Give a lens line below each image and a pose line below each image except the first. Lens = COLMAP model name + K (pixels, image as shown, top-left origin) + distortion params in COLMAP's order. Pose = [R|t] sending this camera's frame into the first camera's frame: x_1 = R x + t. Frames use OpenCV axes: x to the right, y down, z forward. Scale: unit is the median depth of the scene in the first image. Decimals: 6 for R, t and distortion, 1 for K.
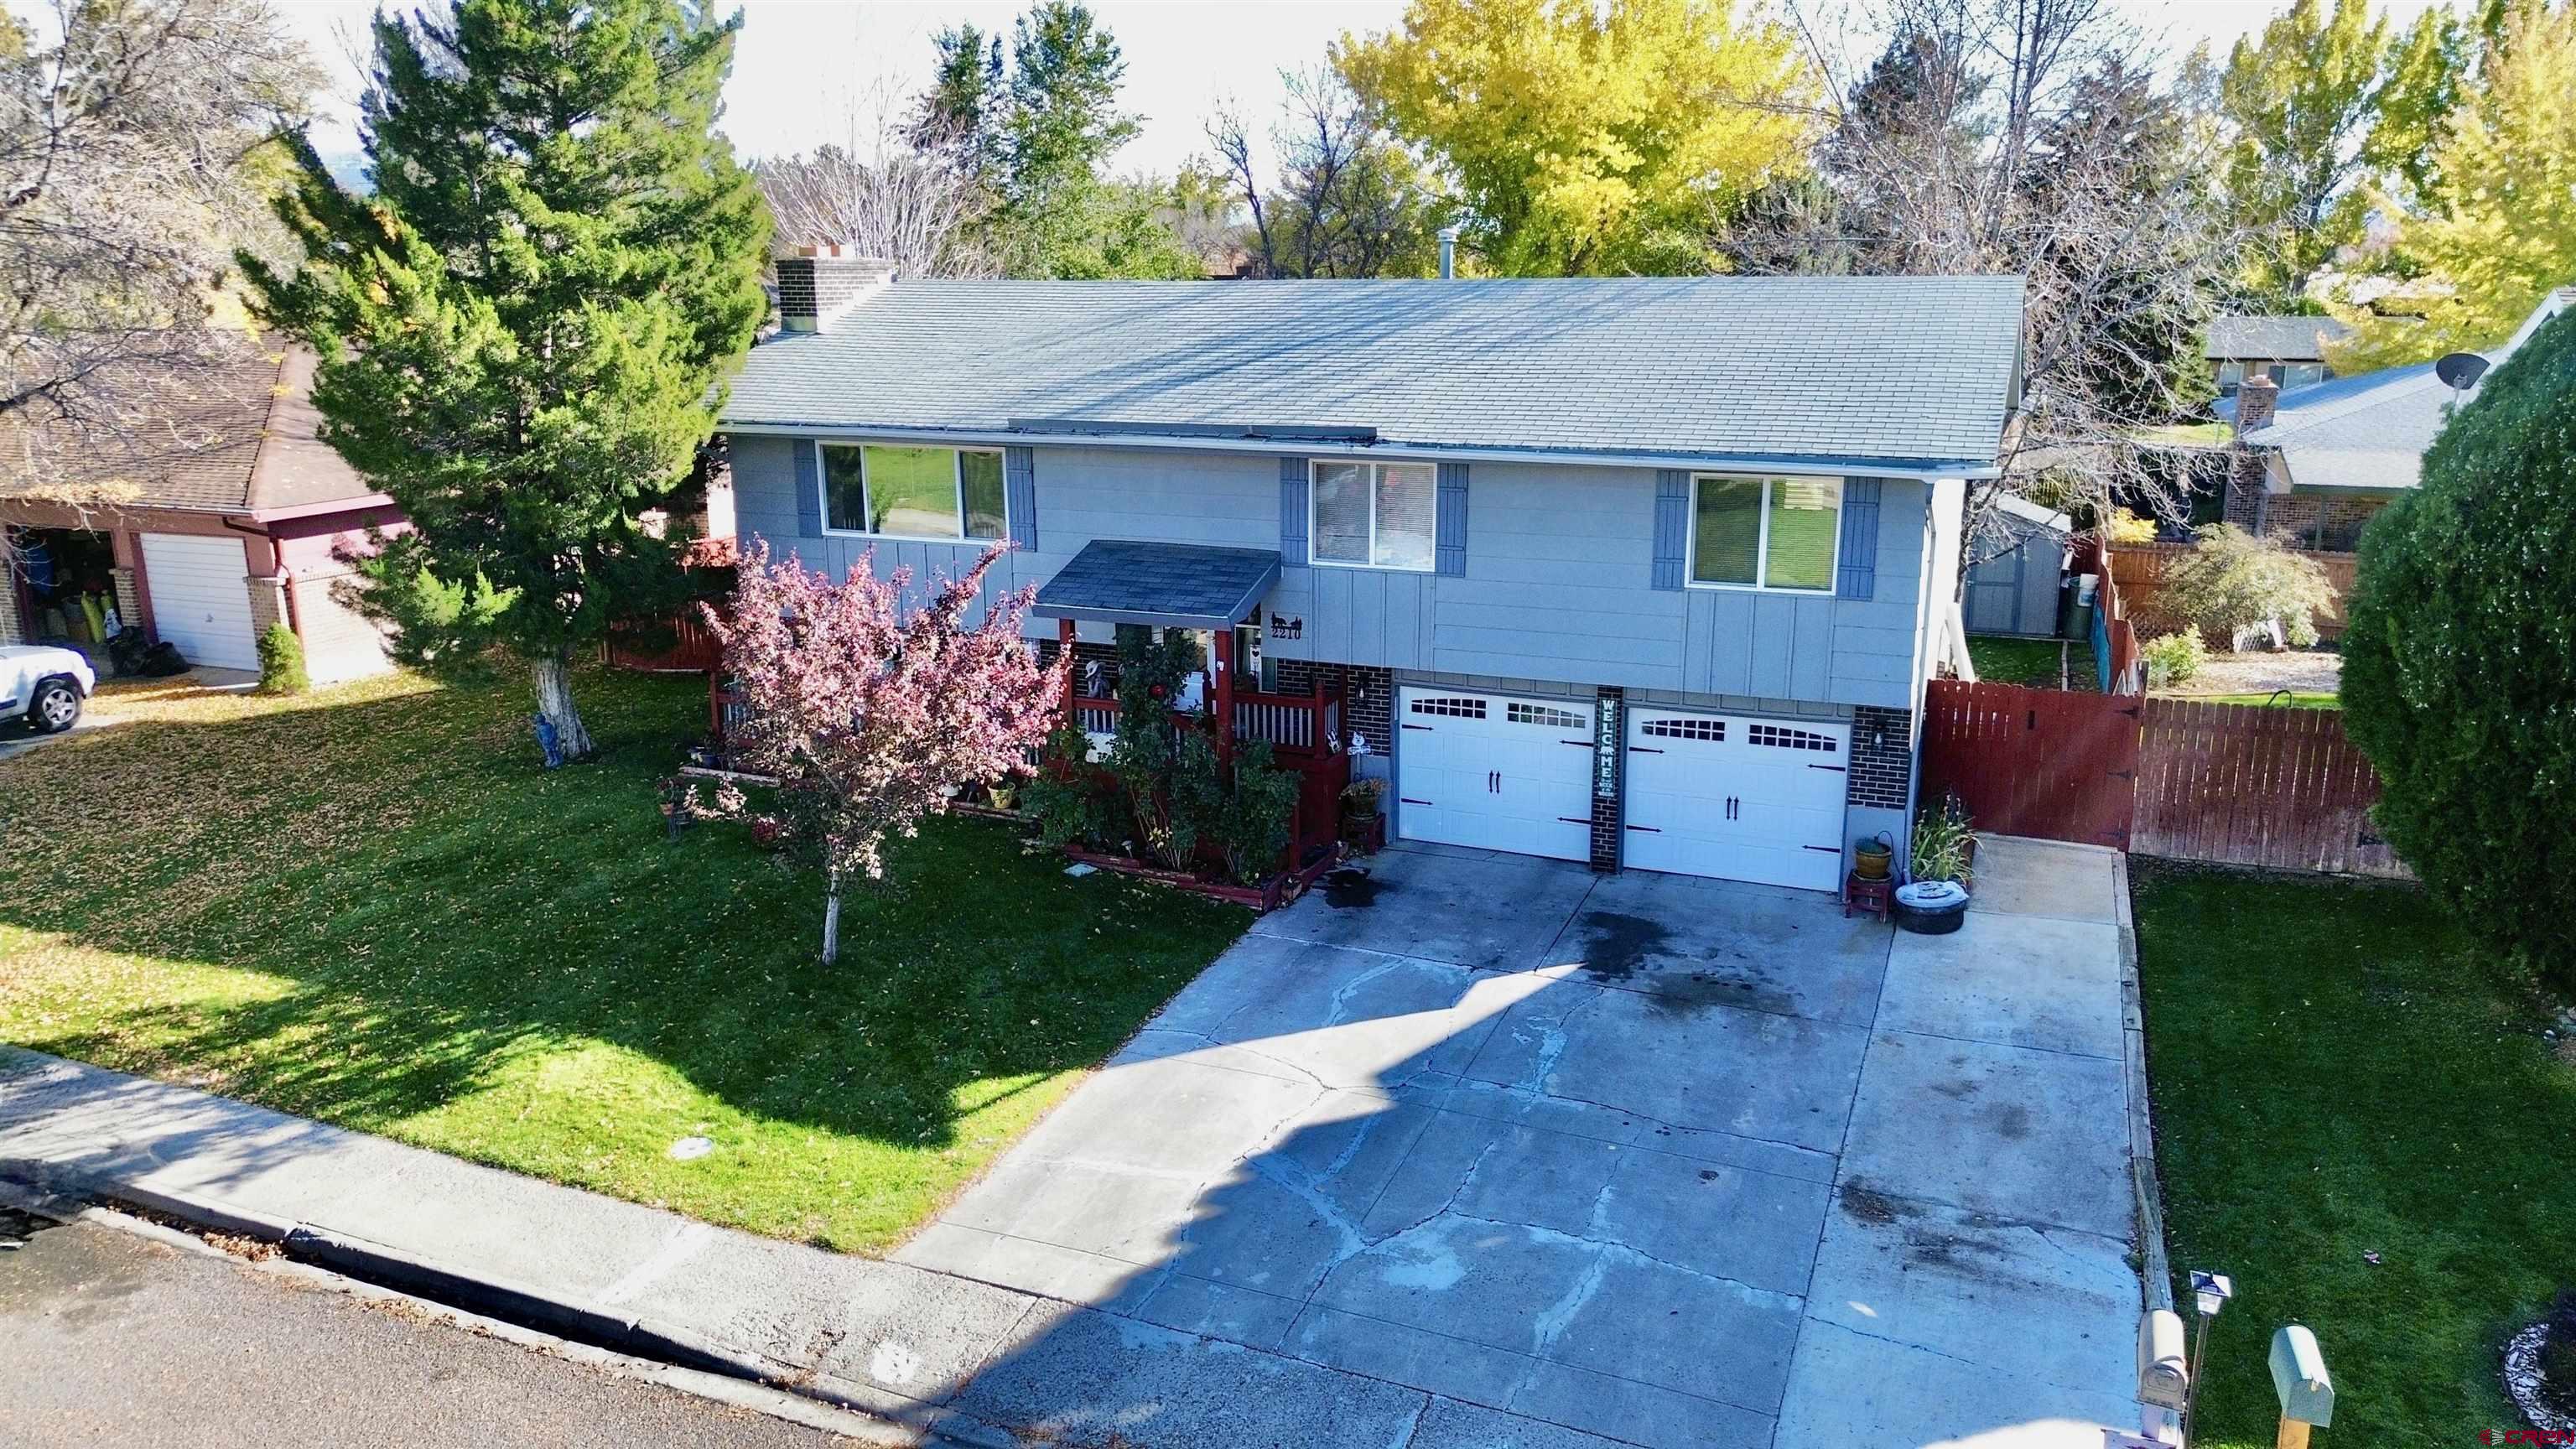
lens RADIAL K [[1841.0, 0, 1288.0], [0, 1841.0, 724.5], [0, 0, 1]] dist [0.059258, -0.002704]
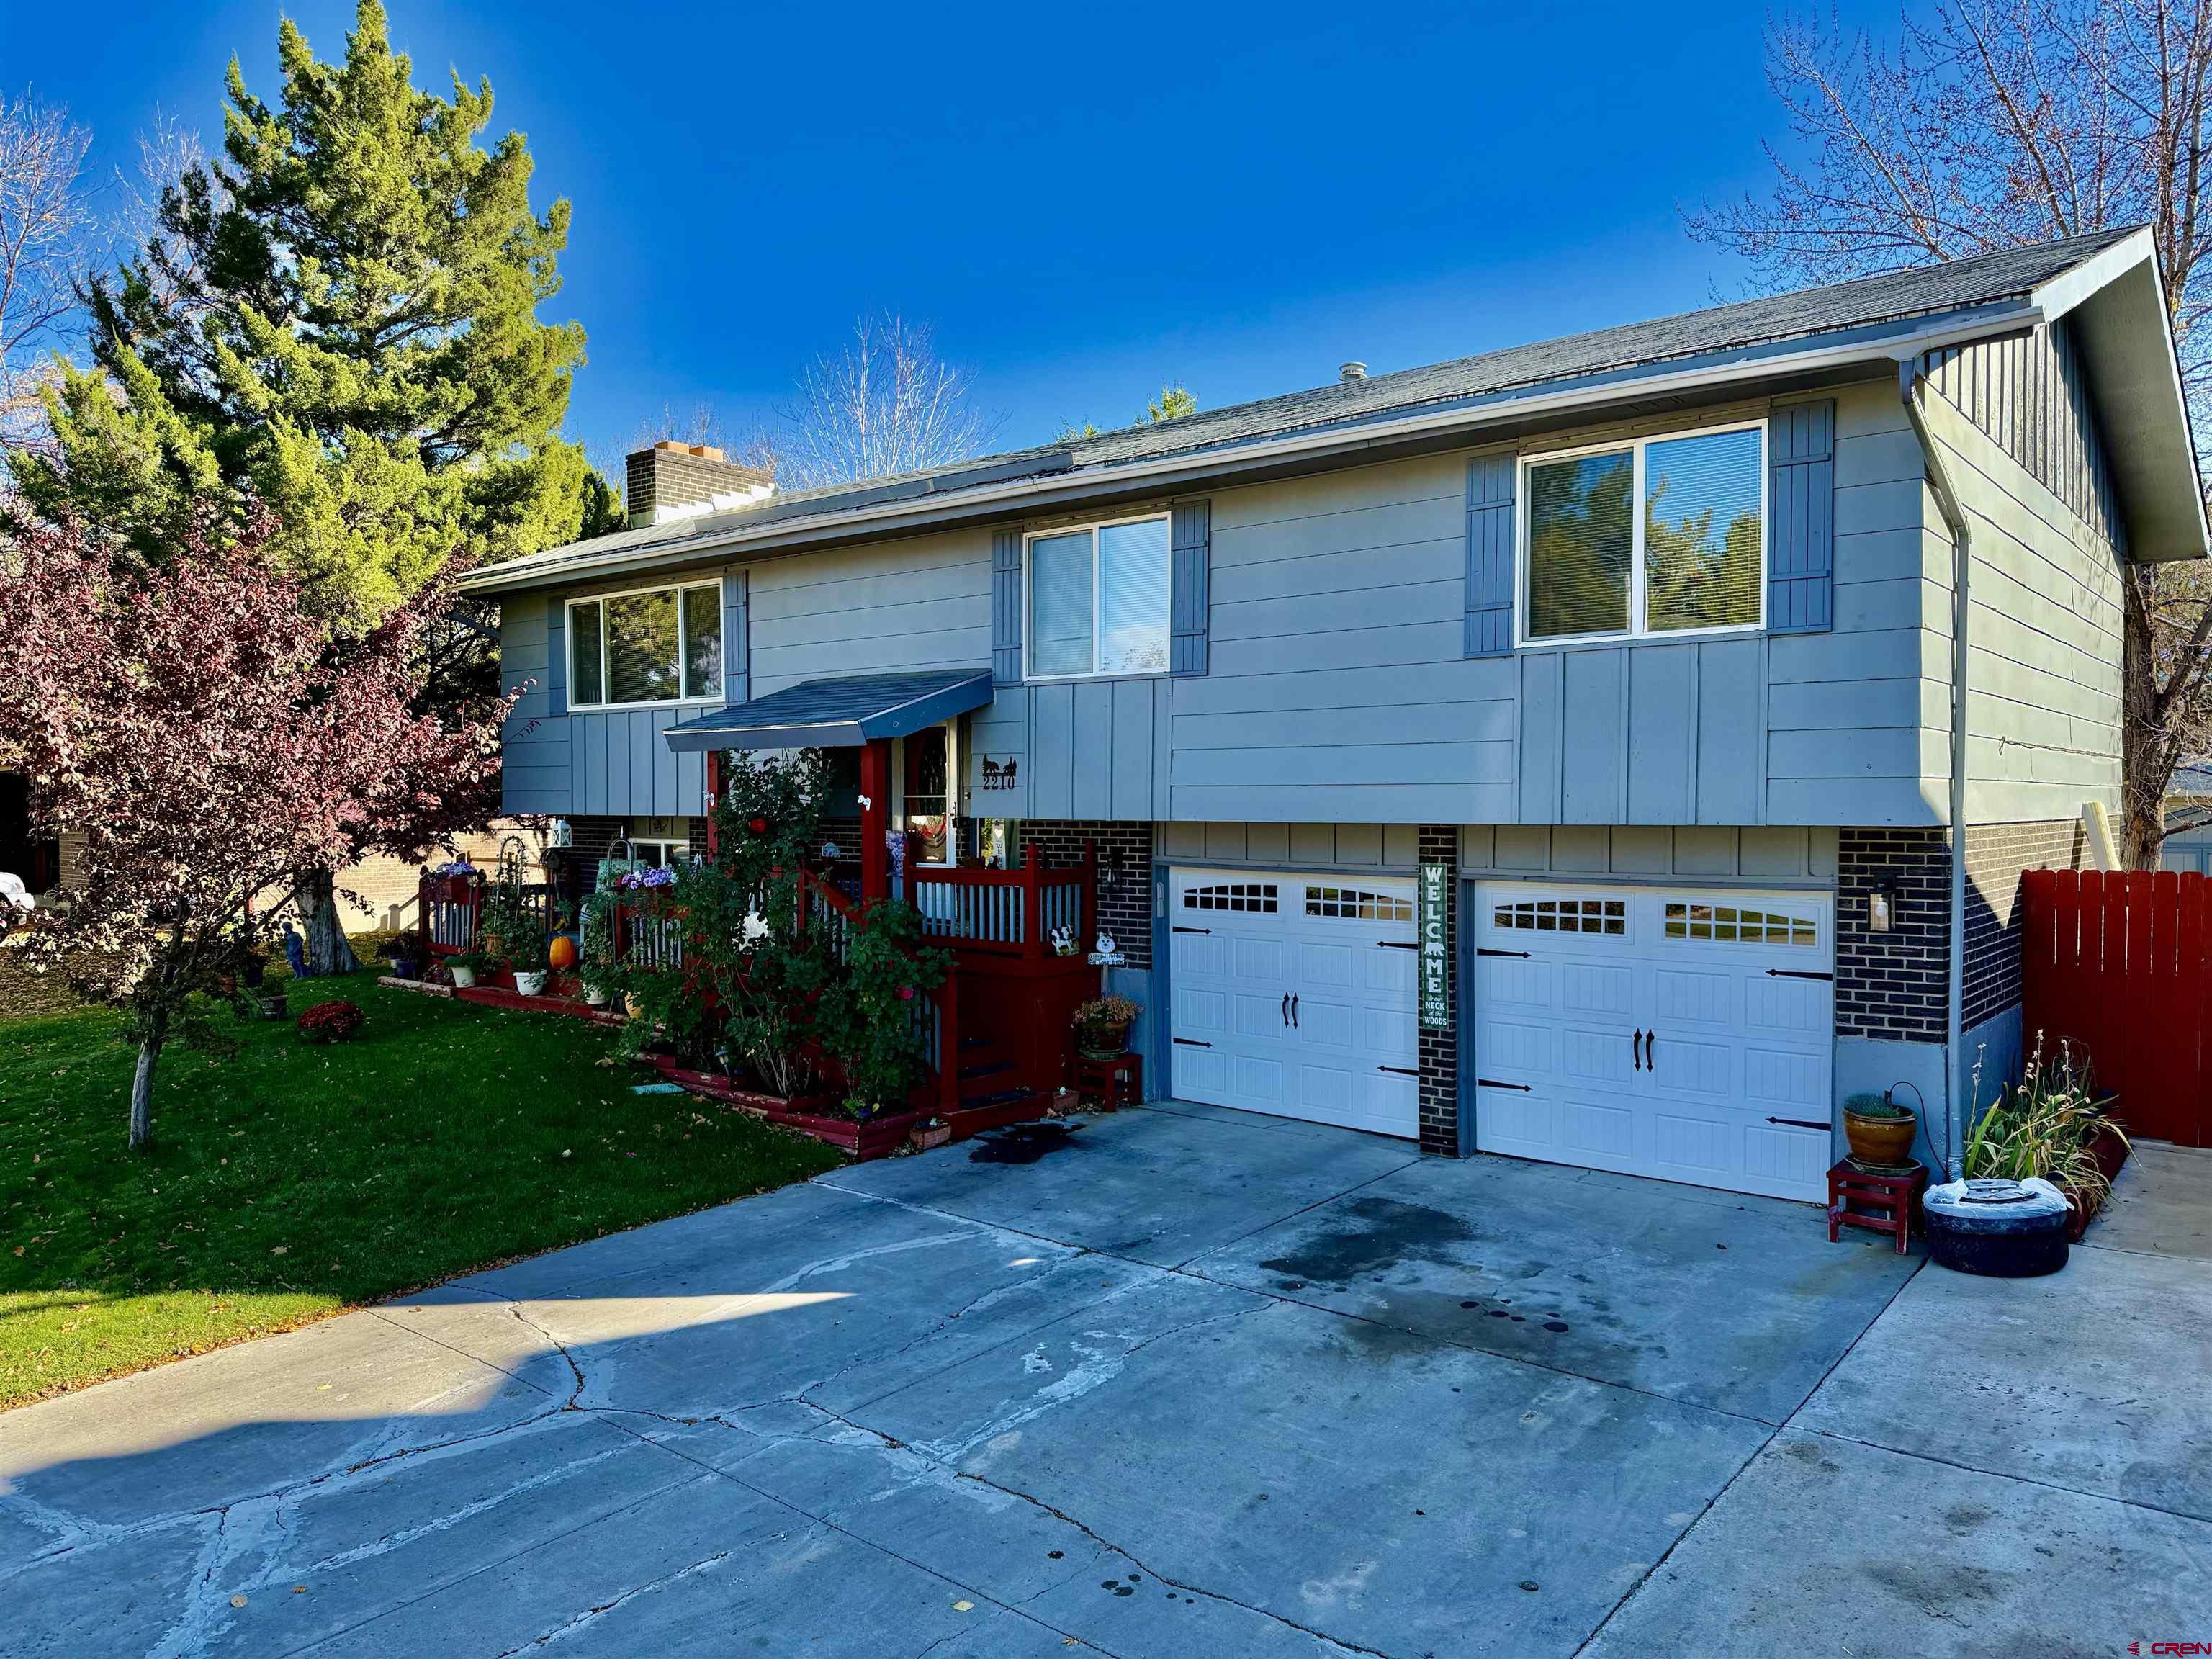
lens RADIAL K [[1555.1, 0, 1106.0], [0, 1555.1, 829.5], [0, 0, 1]] dist [0.090996, -0.118091]
pose [[0.955052, 0.007696, -0.296338, 0.226239], [-0.073437, 0.974644, -0.211365, 0.096375], [0.287198, 0.223627, 0.931401, 0.469156]]
